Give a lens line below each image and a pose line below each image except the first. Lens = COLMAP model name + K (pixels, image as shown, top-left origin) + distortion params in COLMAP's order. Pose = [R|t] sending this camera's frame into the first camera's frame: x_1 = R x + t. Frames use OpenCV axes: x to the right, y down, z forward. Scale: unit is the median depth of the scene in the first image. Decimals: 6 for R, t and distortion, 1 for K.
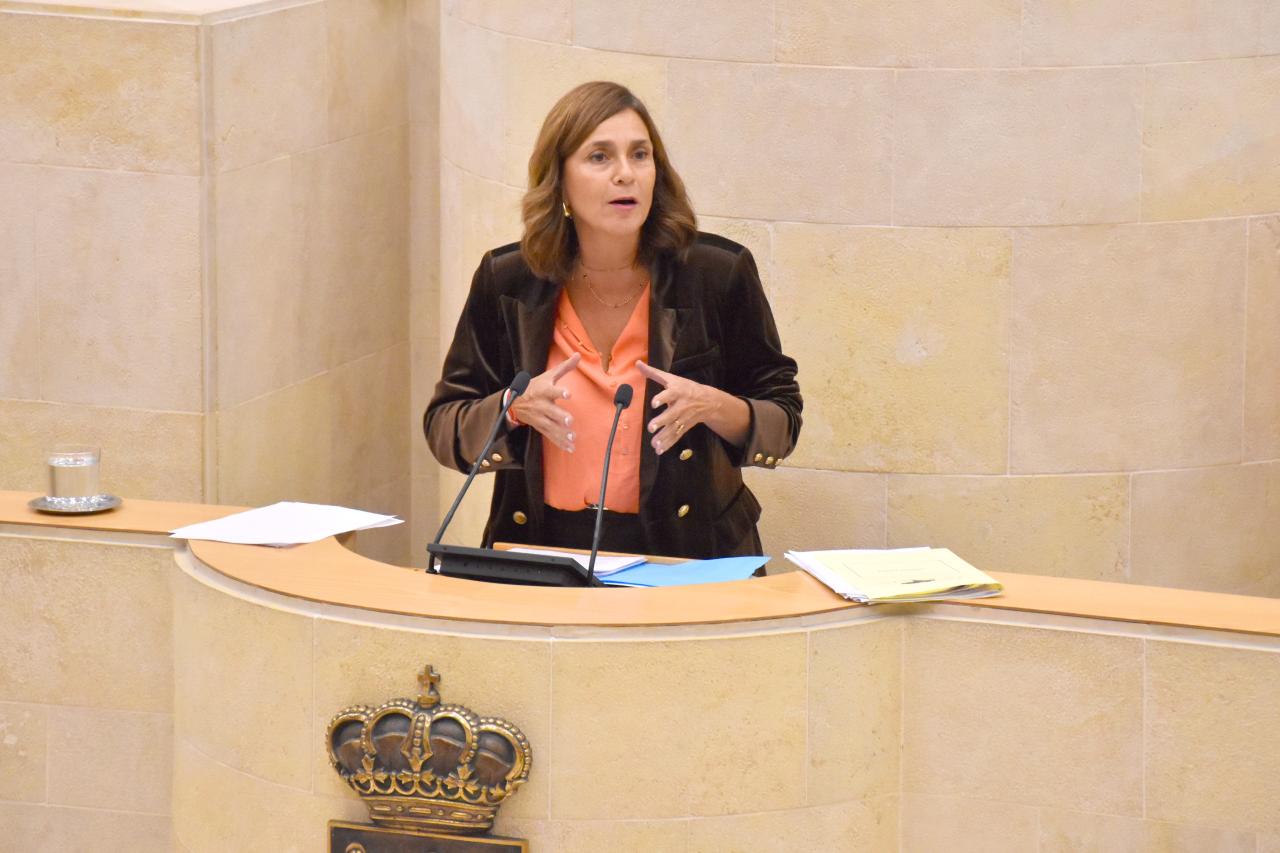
lens RADIAL K [[5110.9, 0, 641.5], [0, 5110.9, 399.6], [0, 0, 1]] dist [1.260901, -0.974468]
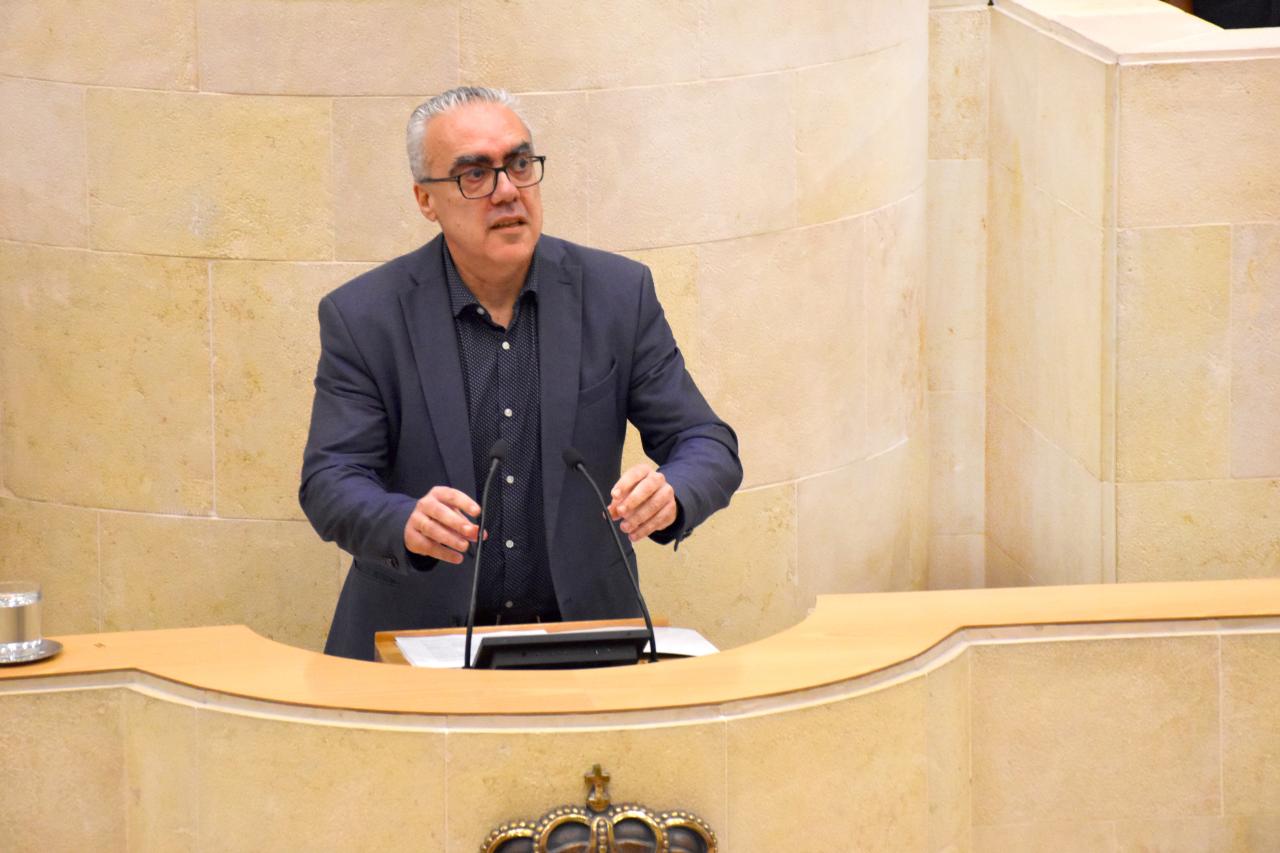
lens RADIAL K [[5110.9, 0, 641.5], [0, 5110.9, 399.6], [0, 0, 1]] dist [1.260901, -0.974468]
pose [[0.861788, -0.110703, 0.495042, -0.479504], [0.107670, 0.993579, 0.034751, -0.044468], [-0.495710, 0.023353, 0.868174, 0.187435]]
